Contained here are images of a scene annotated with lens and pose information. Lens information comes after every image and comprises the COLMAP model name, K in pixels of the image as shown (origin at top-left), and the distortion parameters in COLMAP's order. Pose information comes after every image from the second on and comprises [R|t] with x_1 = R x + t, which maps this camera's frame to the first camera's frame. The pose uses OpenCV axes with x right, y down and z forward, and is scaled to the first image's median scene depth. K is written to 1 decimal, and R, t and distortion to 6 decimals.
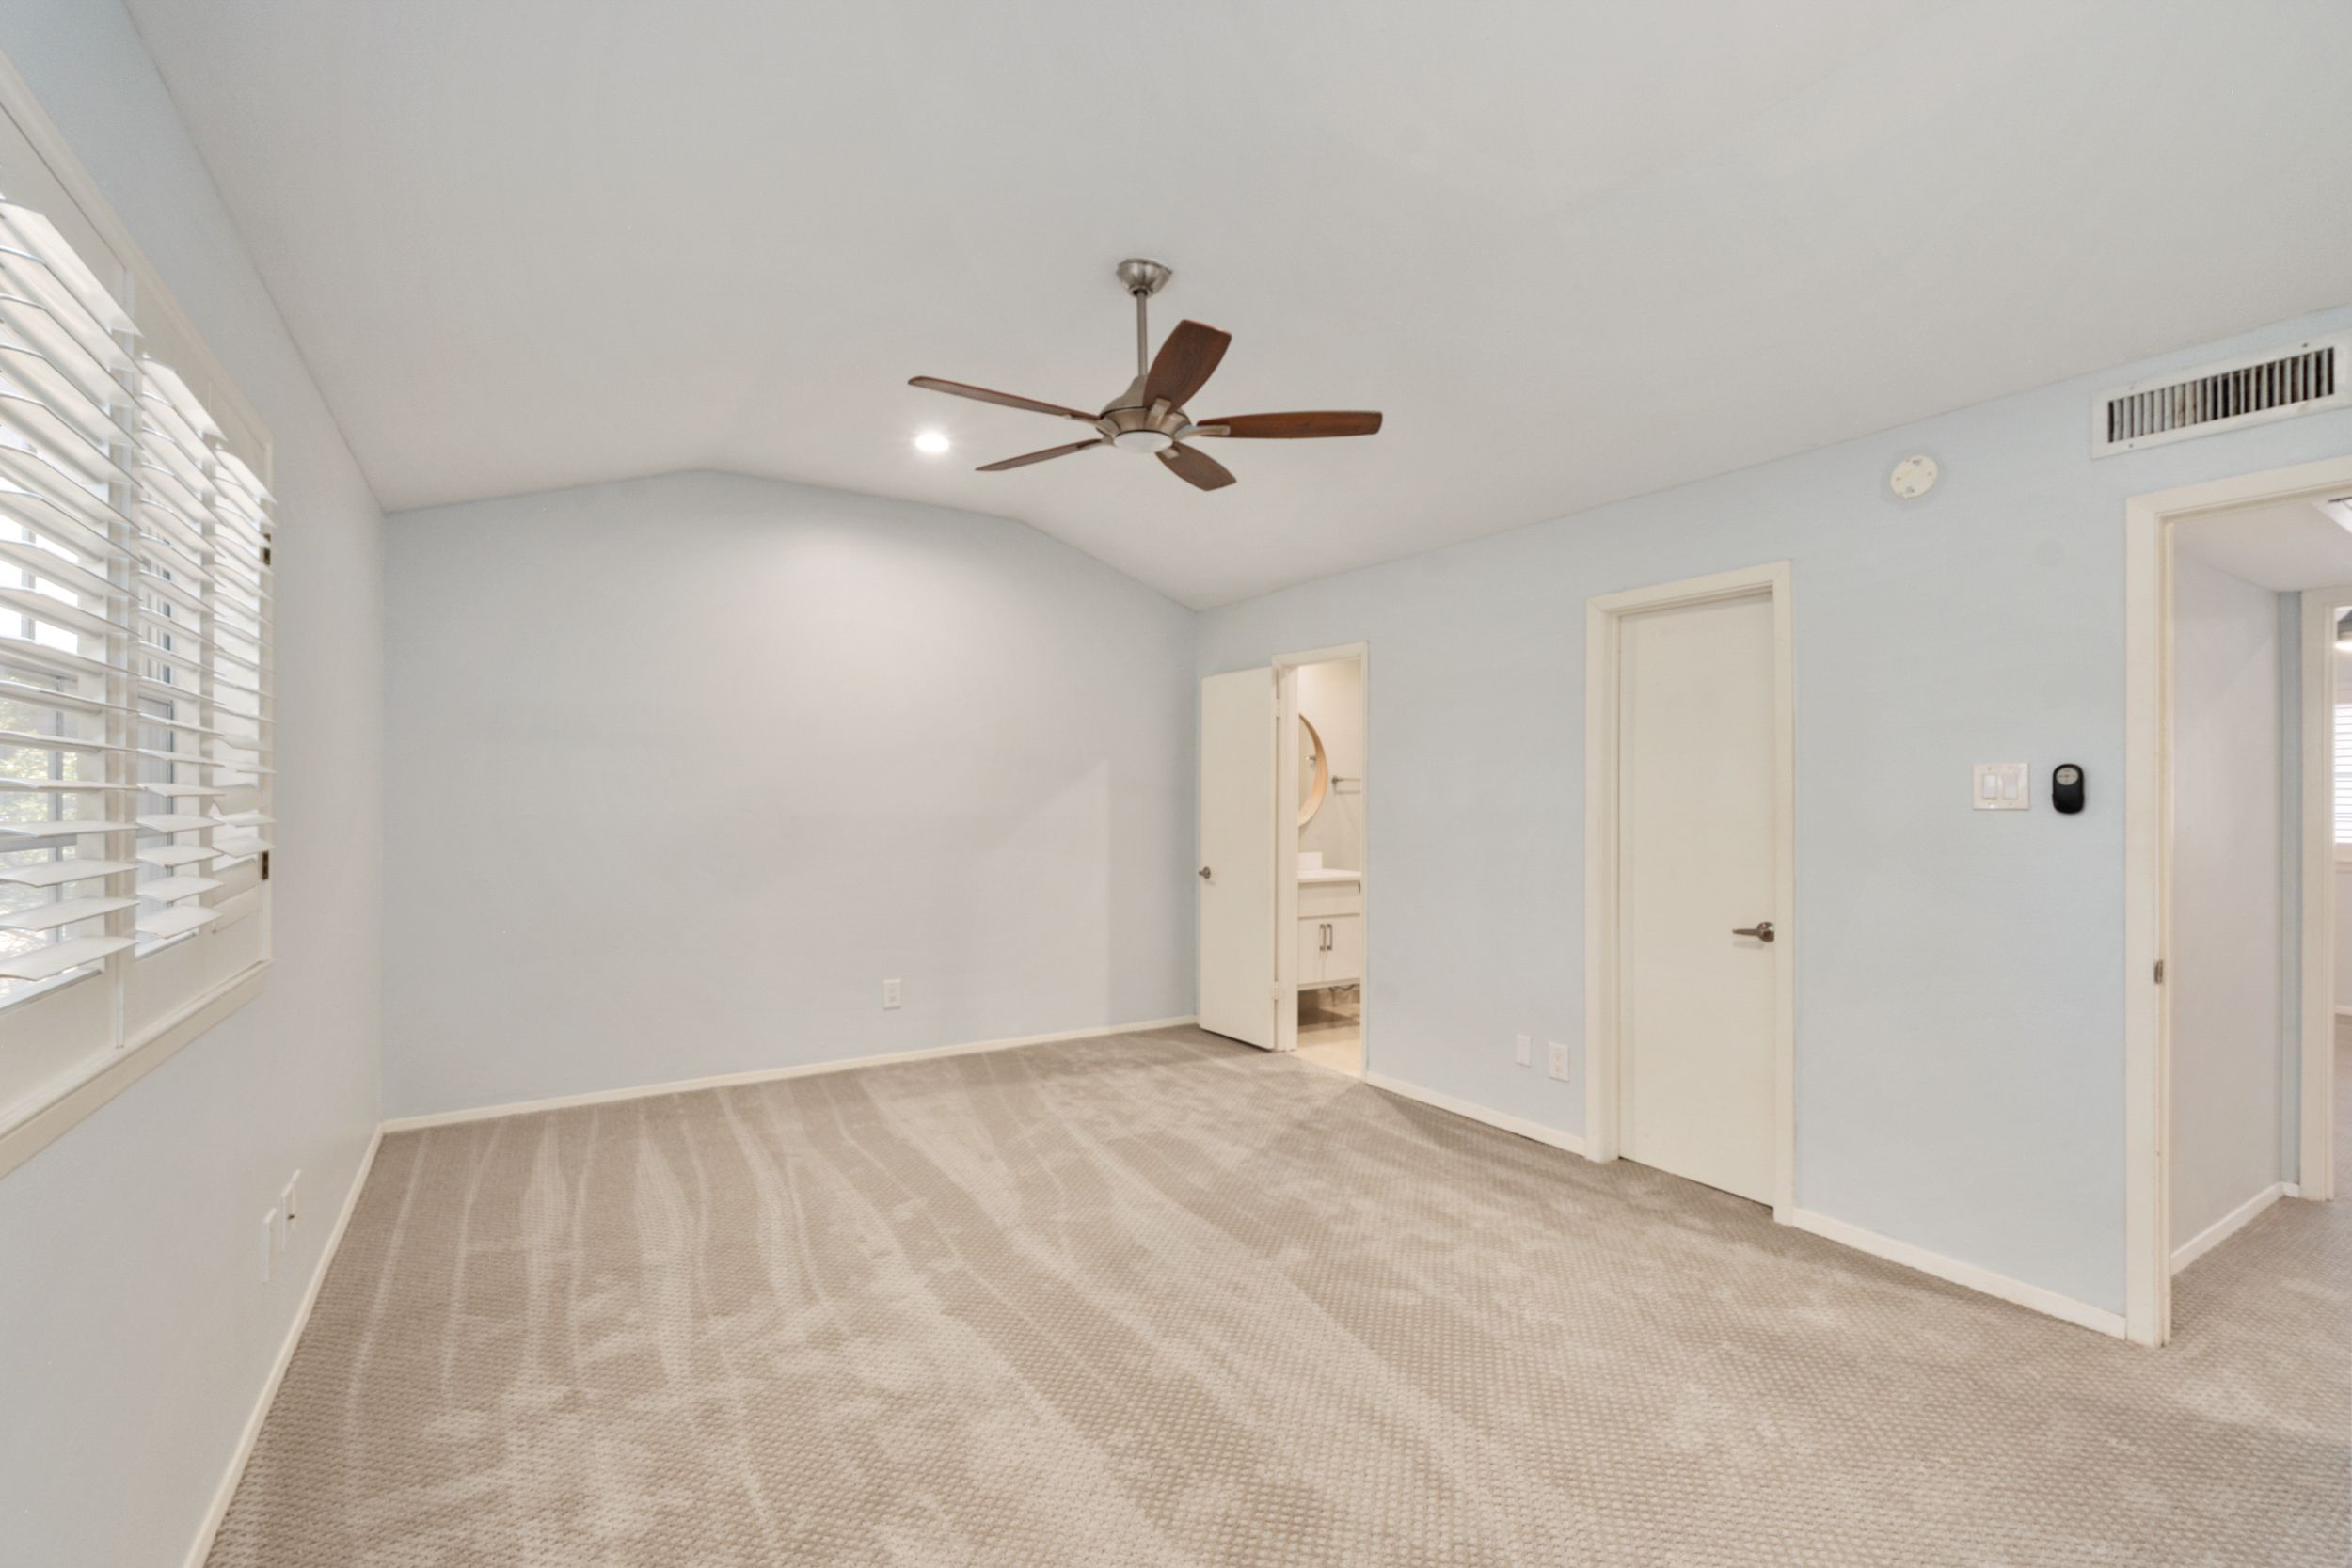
lens RADIAL K [[1037.6, 0, 1176.0], [0, 1037.6, 784.0], [0, 0, 1]] dist [0.000252, 0.000142]
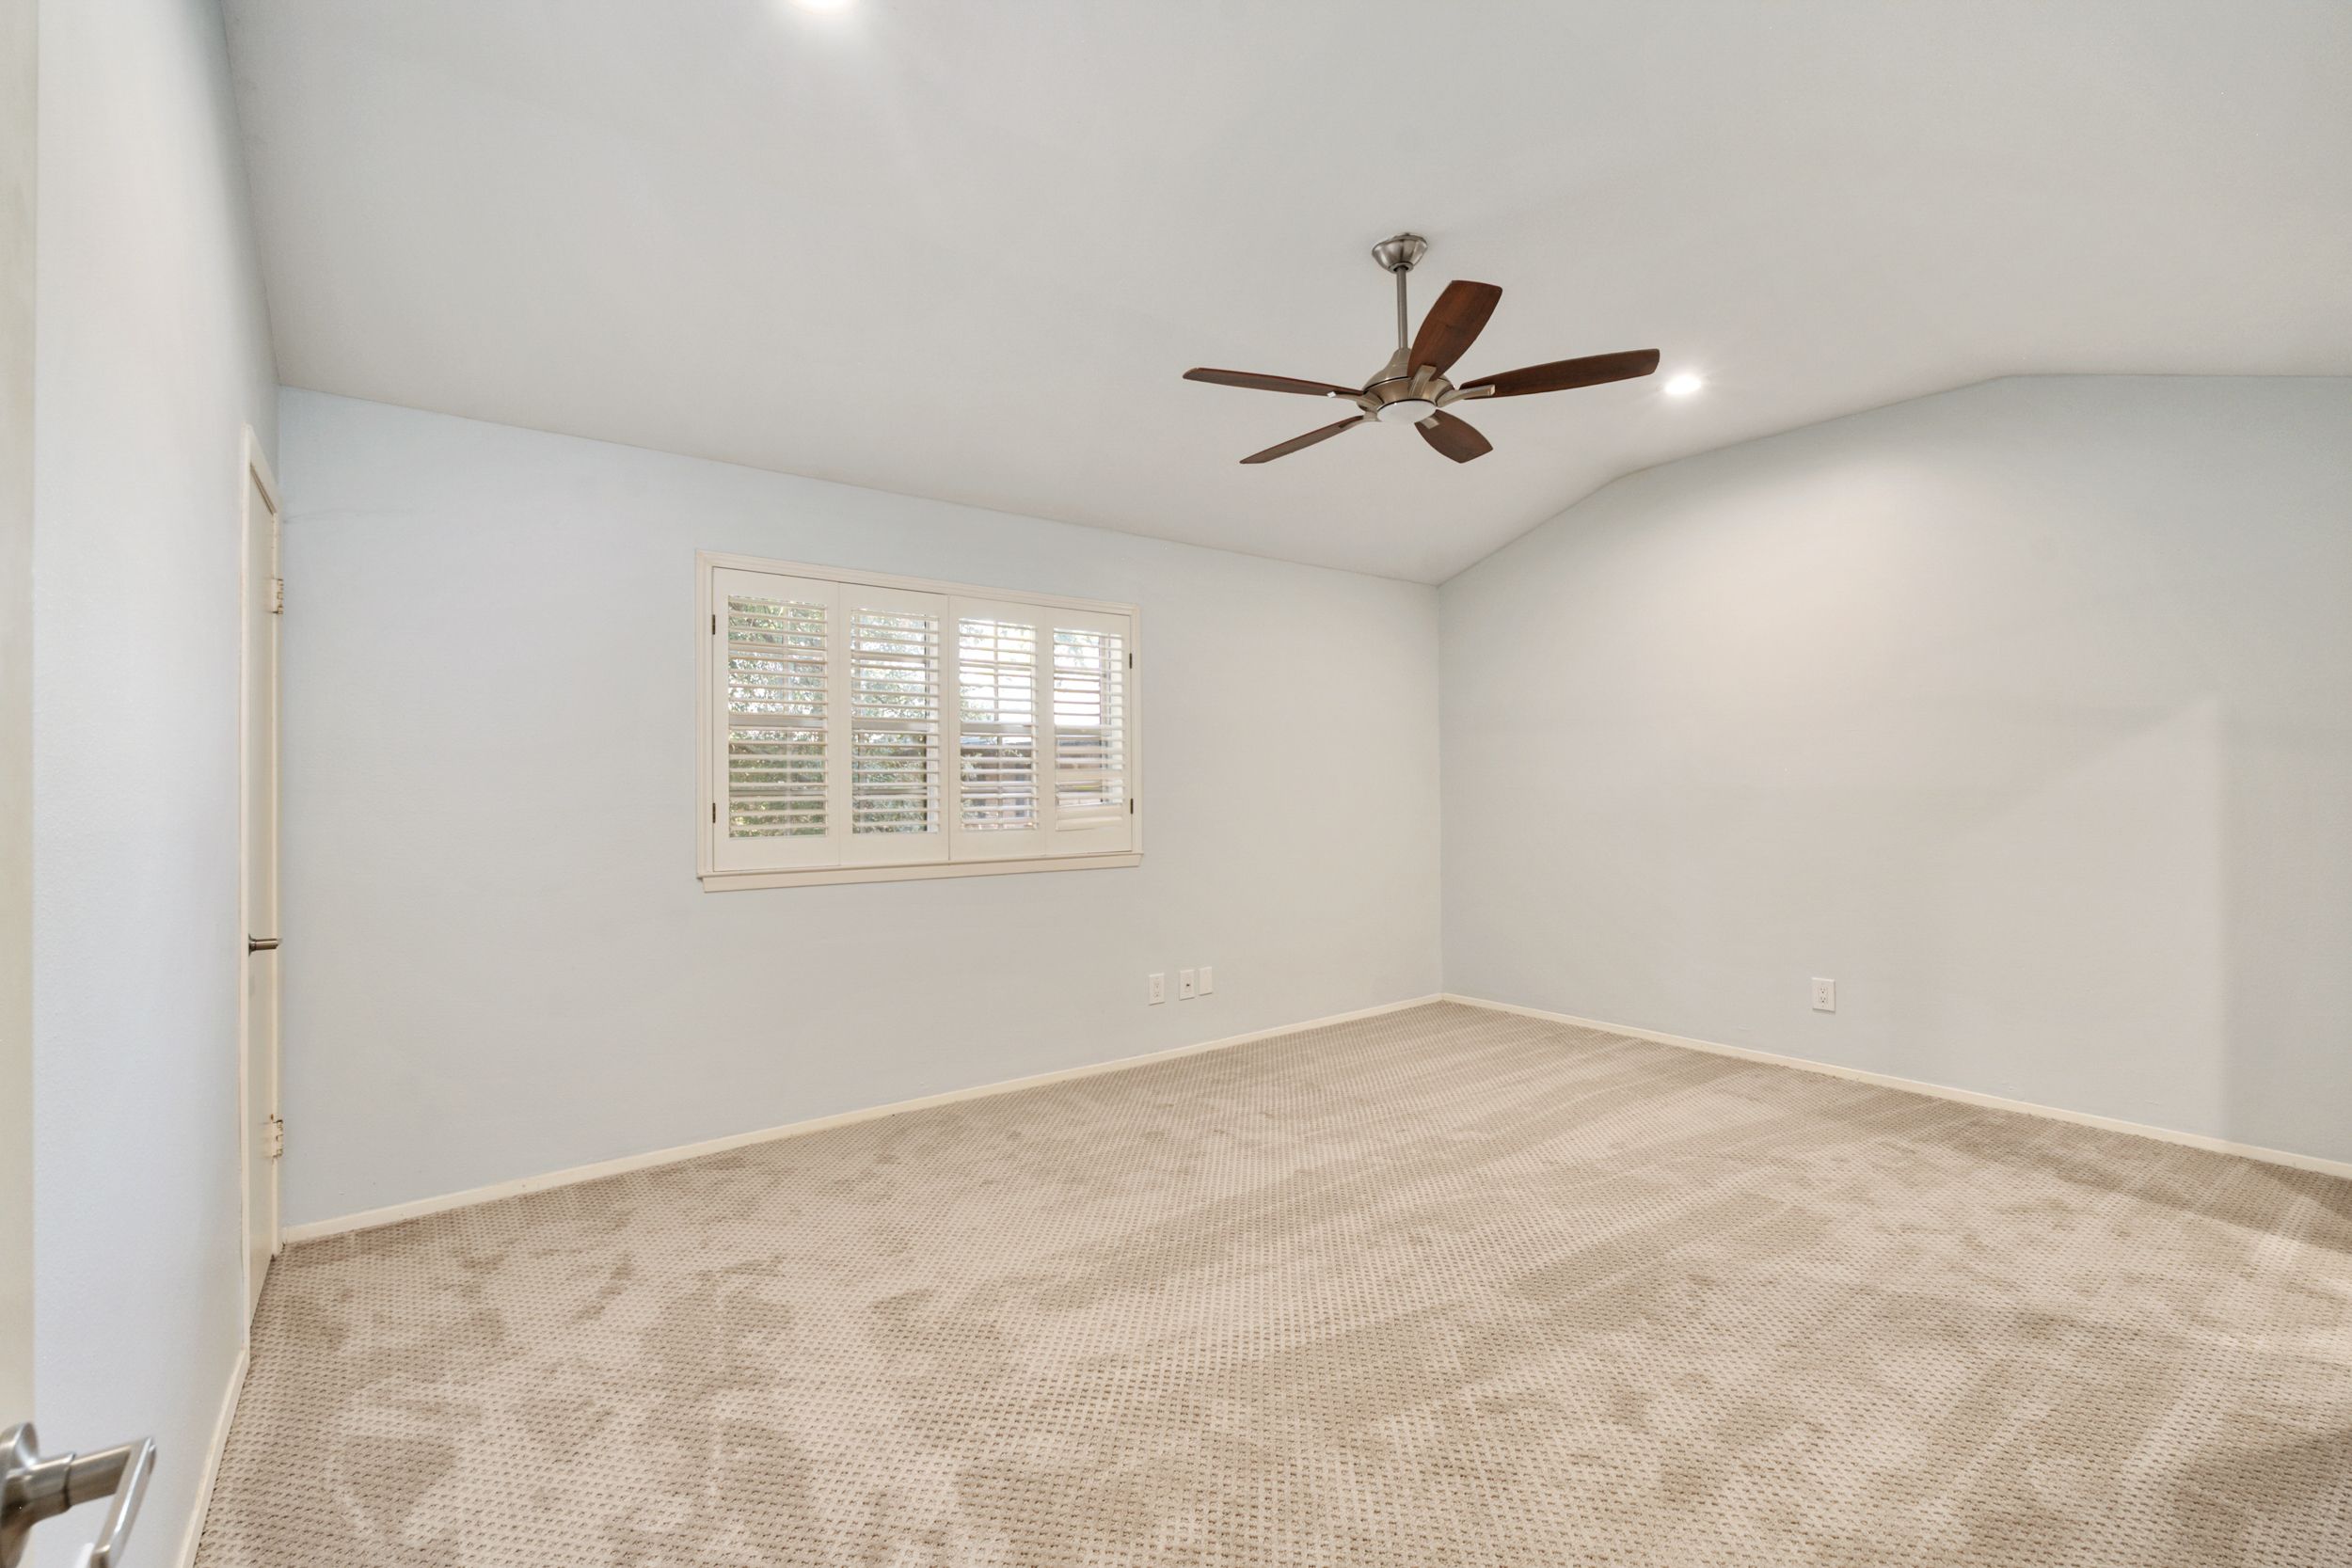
lens RADIAL K [[1039.8, 0, 1171.7], [0, 1039.8, 752.2], [0, 0, 1]] dist [-0.002360, -0.000142]
pose [[0.076956, -0.034433, -0.996440, 0.763329], [0.022674, 0.999205, -0.032777, 0.023389], [0.996777, -0.020071, 0.077675, 0.541674]]
